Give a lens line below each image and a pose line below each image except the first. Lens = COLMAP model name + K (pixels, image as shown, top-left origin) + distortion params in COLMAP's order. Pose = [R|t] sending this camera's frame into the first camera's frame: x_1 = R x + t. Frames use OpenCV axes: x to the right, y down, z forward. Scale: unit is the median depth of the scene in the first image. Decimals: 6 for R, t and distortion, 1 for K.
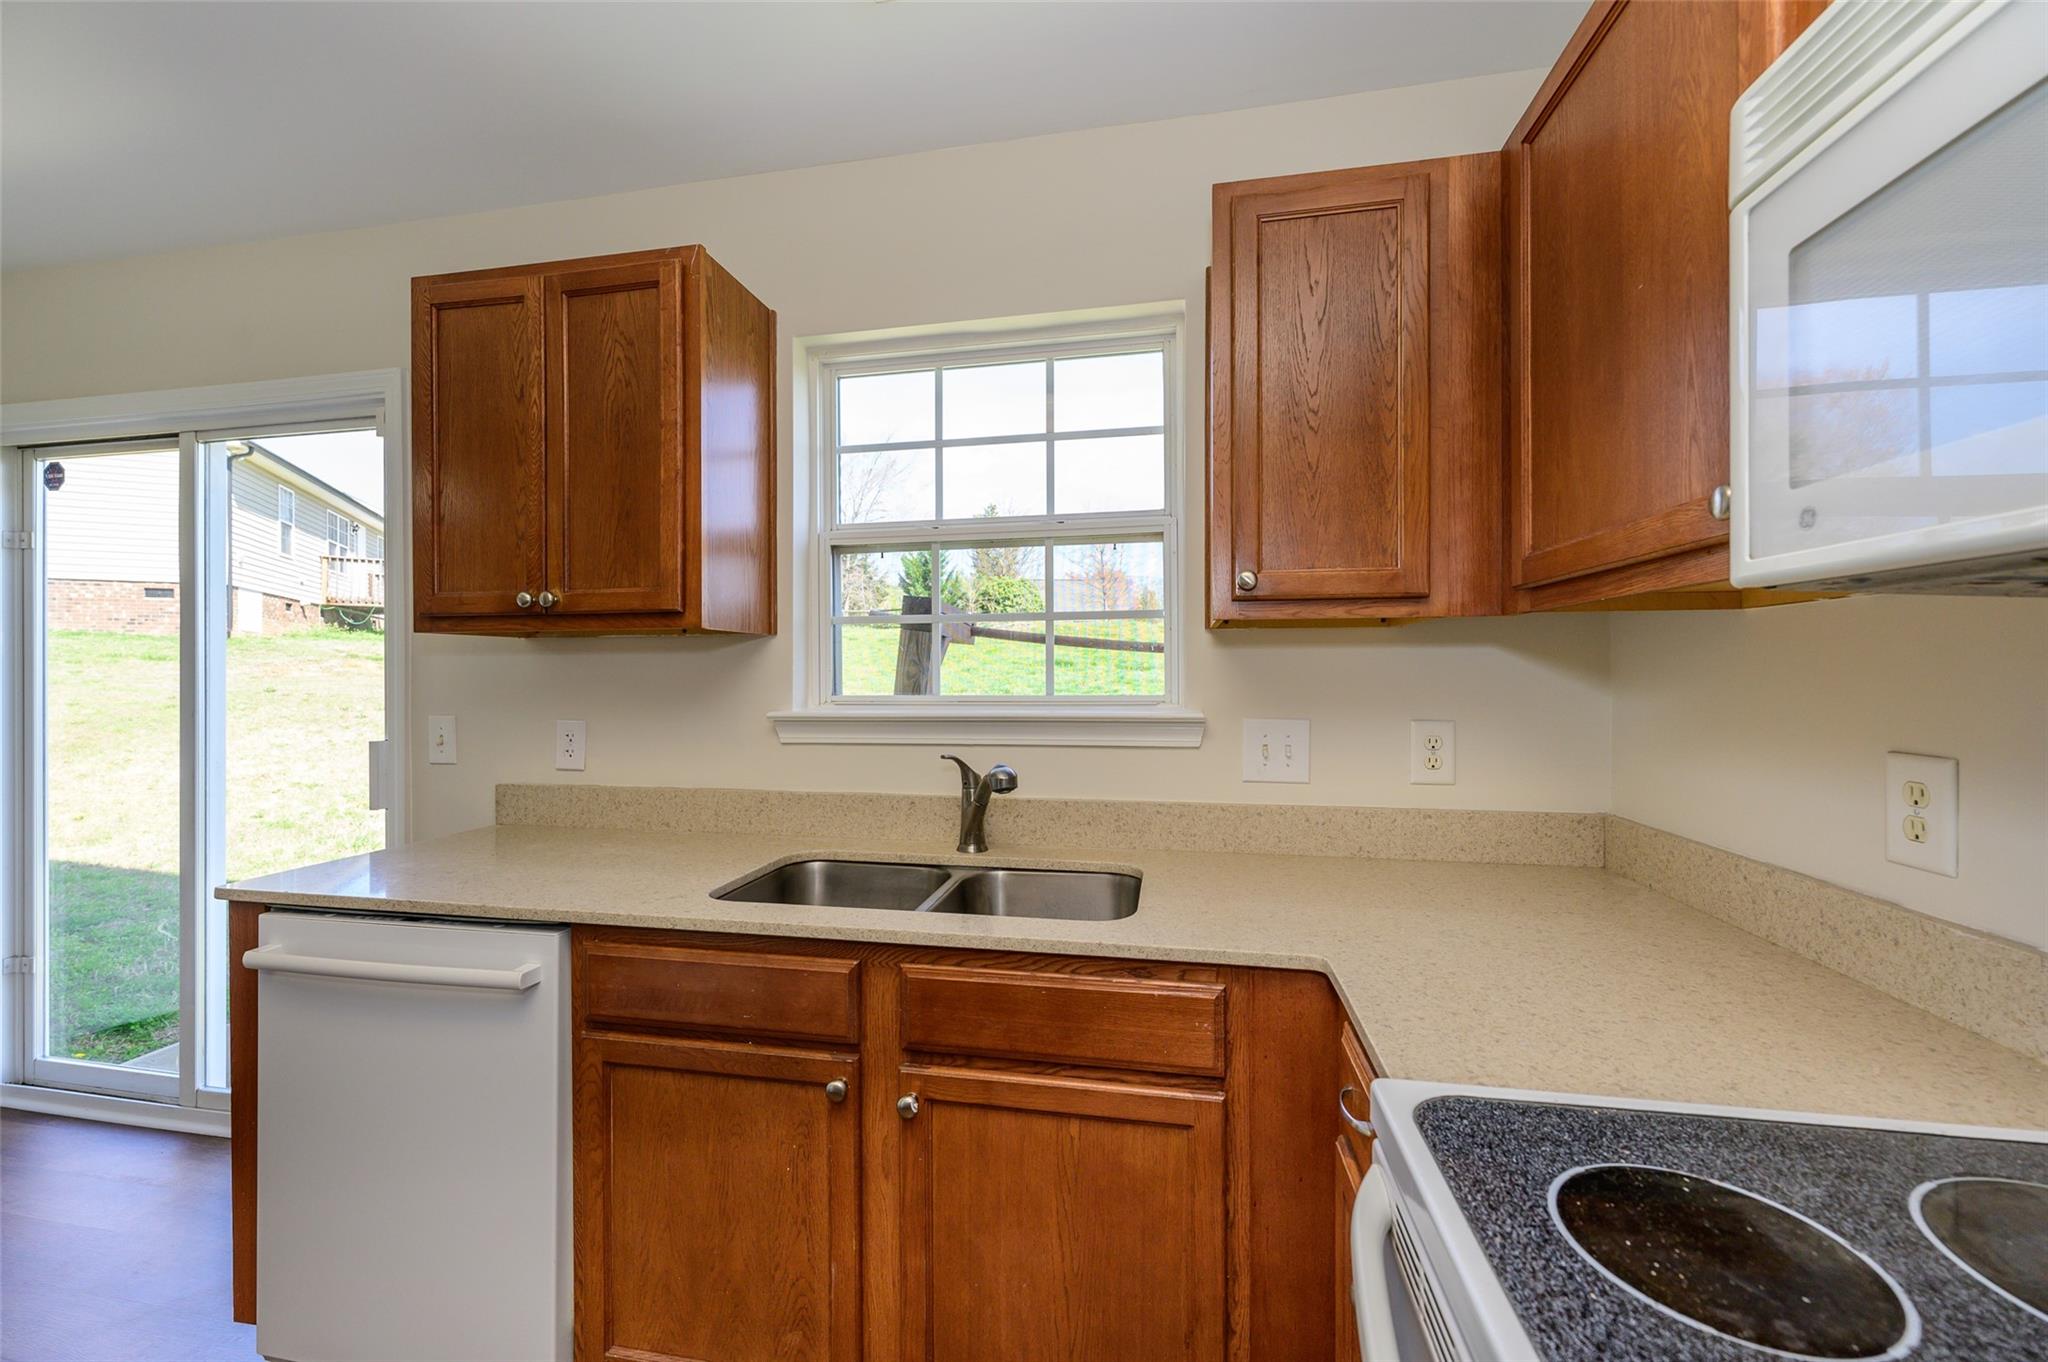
lens RADIAL K [[812.8, 0, 1015.8], [0, 812.8, 678.3], [0, 0, 1]] dist [-0.002152, 0.000238]
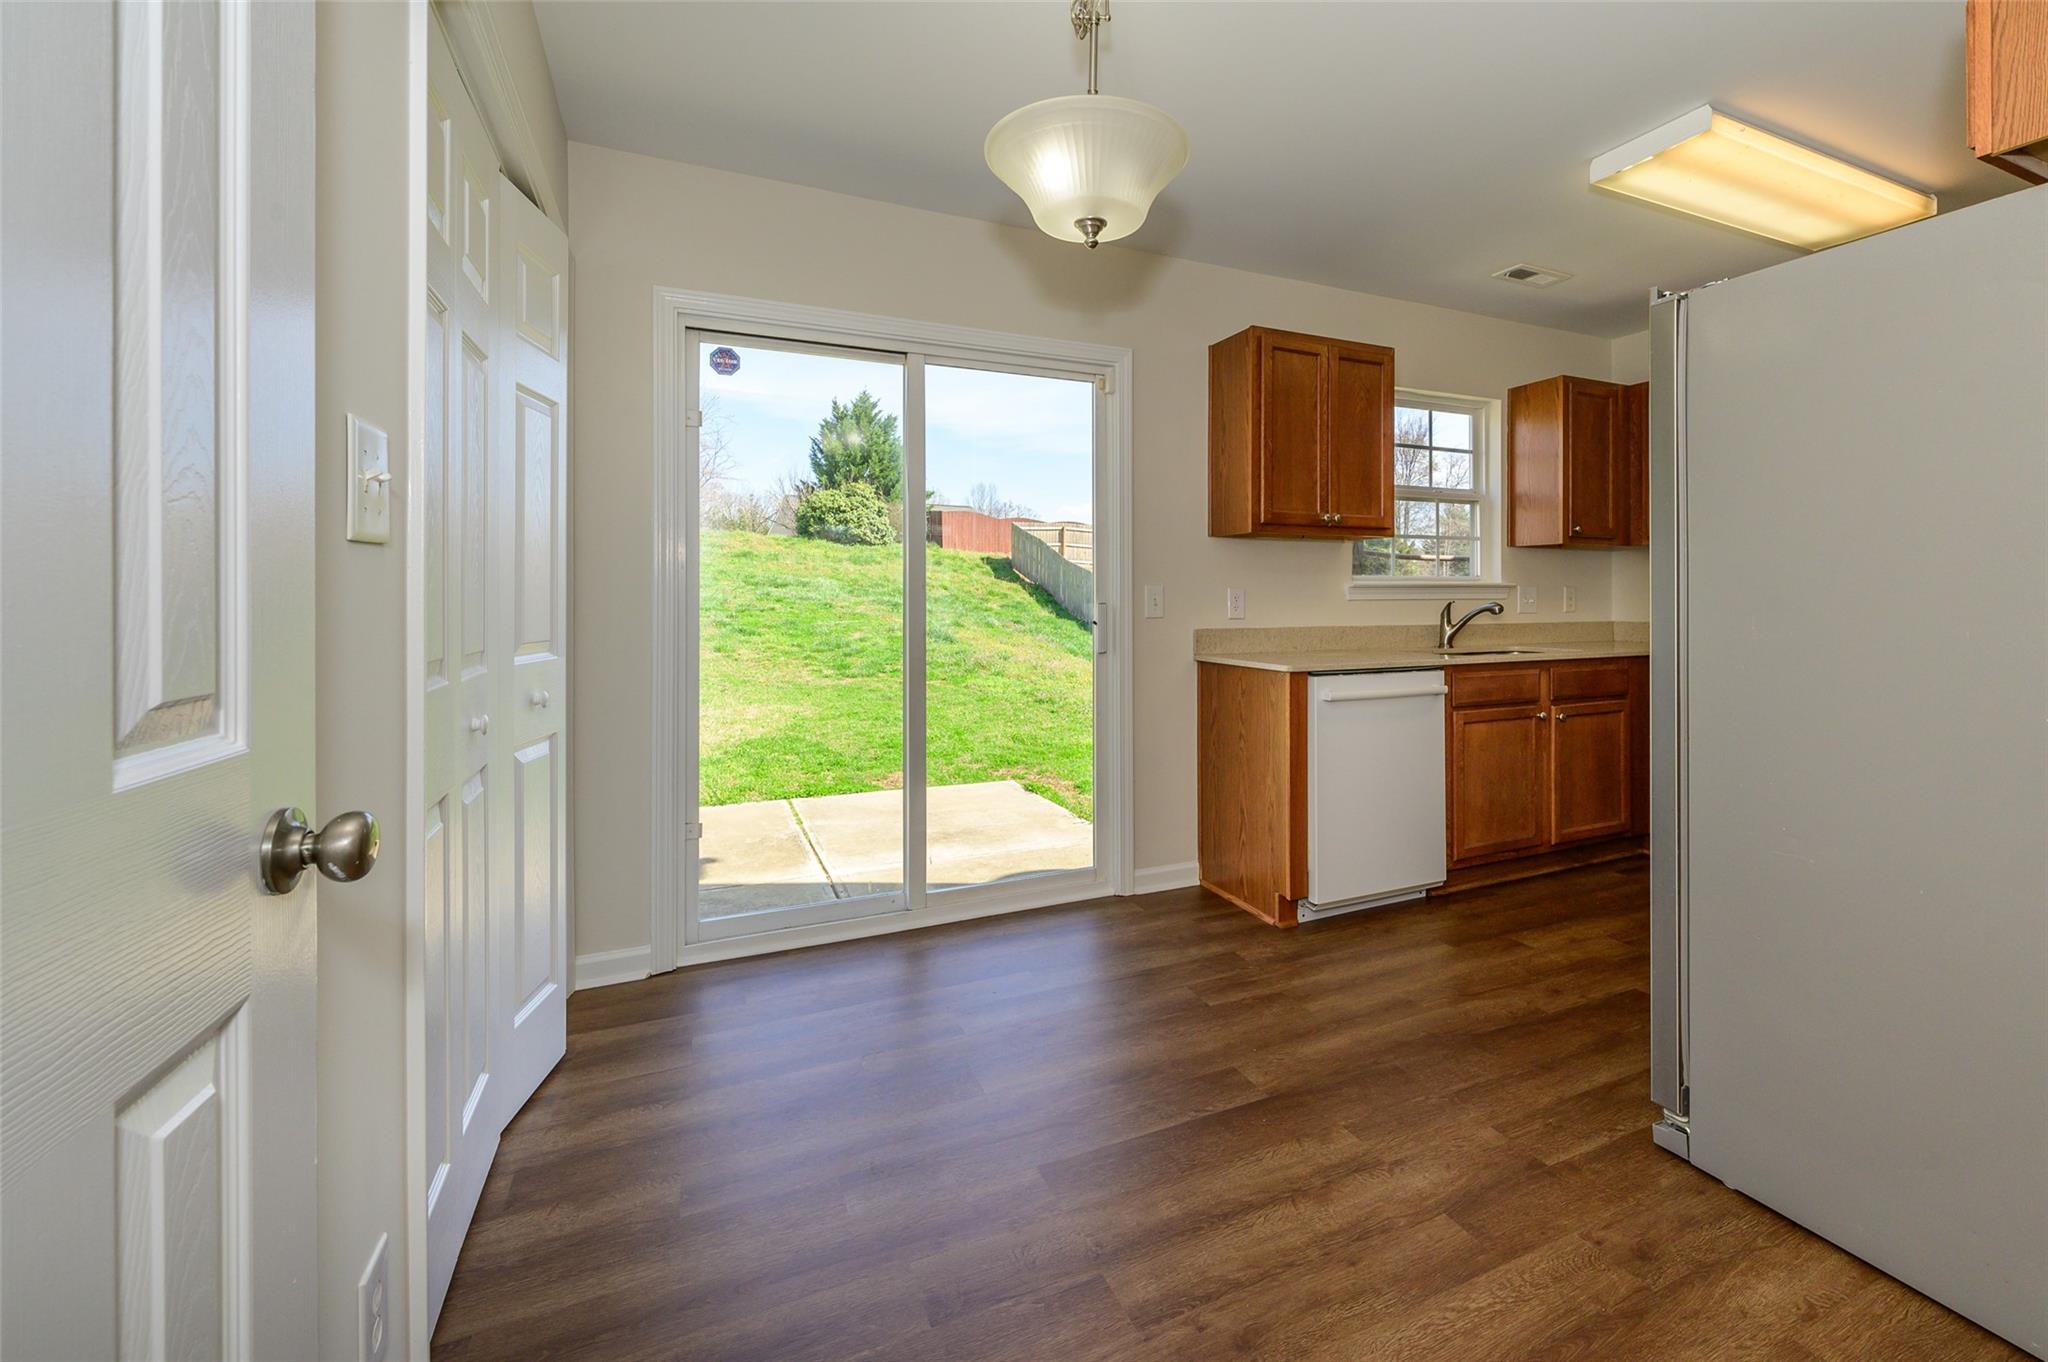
lens RADIAL K [[902.1, 0, 1129.3], [0, 902.1, 594.2], [0, 0, 1]] dist [-0.003517, -0.000031]
pose [[0.792304, 0.003702, 0.610116, -1.577973], [0.001184, 0.999970, -0.007605, 0.067010], [-0.610126, 0.006748, 0.792276, -0.260818]]
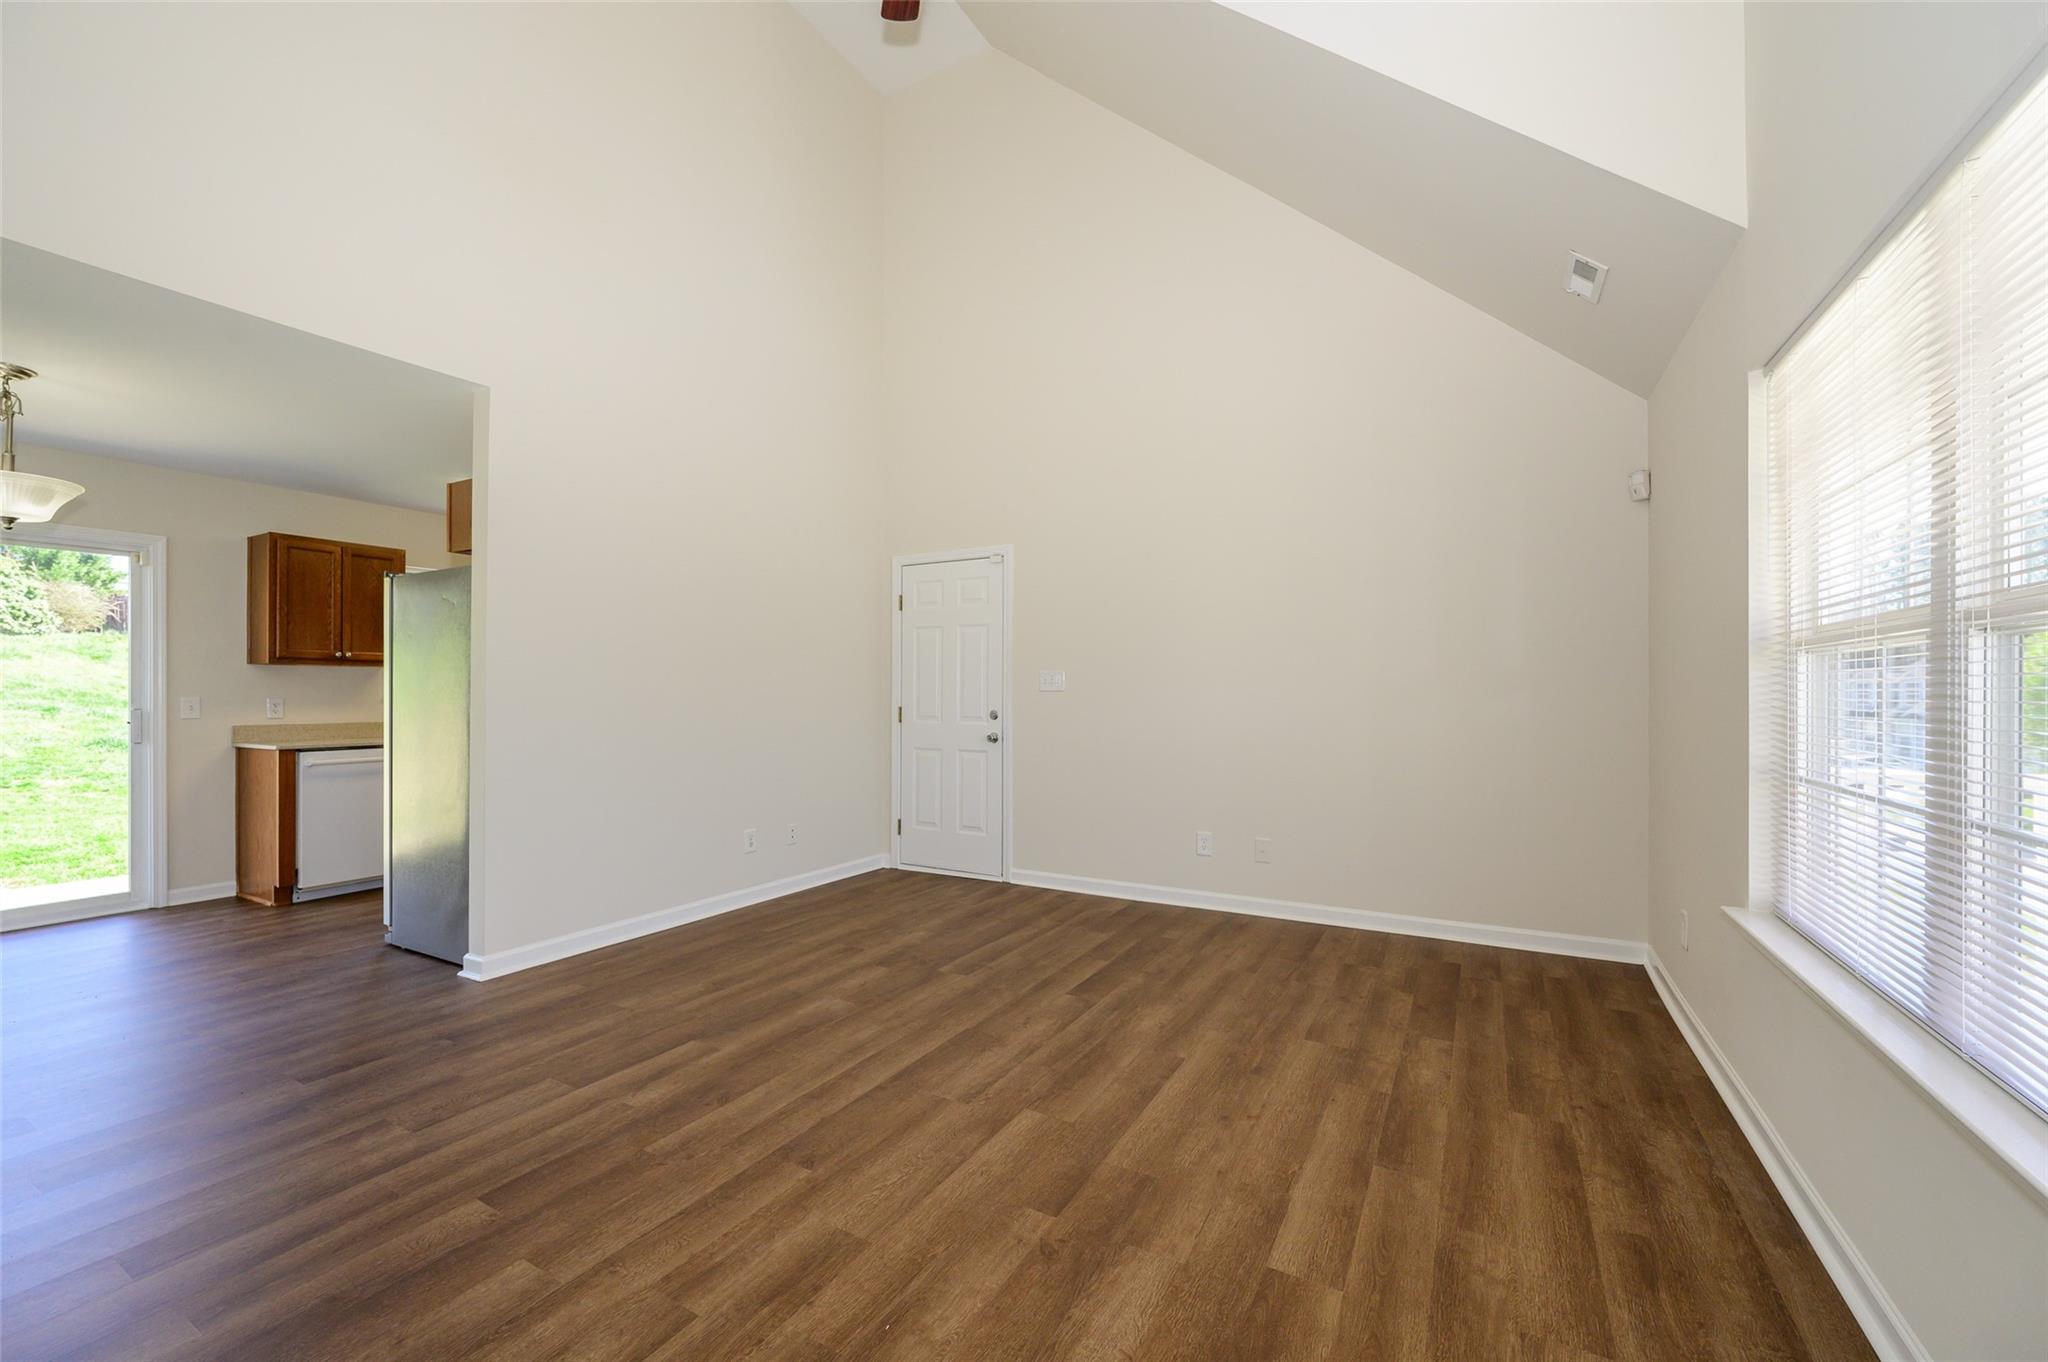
lens RADIAL K [[812.8, 0, 1029.9], [0, 812.8, 698.4], [0, 0, 1]] dist [-0.002152, 0.000238]
pose [[0.304311, 0.002080, 0.952570, -1.900566], [0.003566, 0.999988, -0.003323, 0.059342], [-0.952566, 0.004408, 0.304300, -1.664445]]
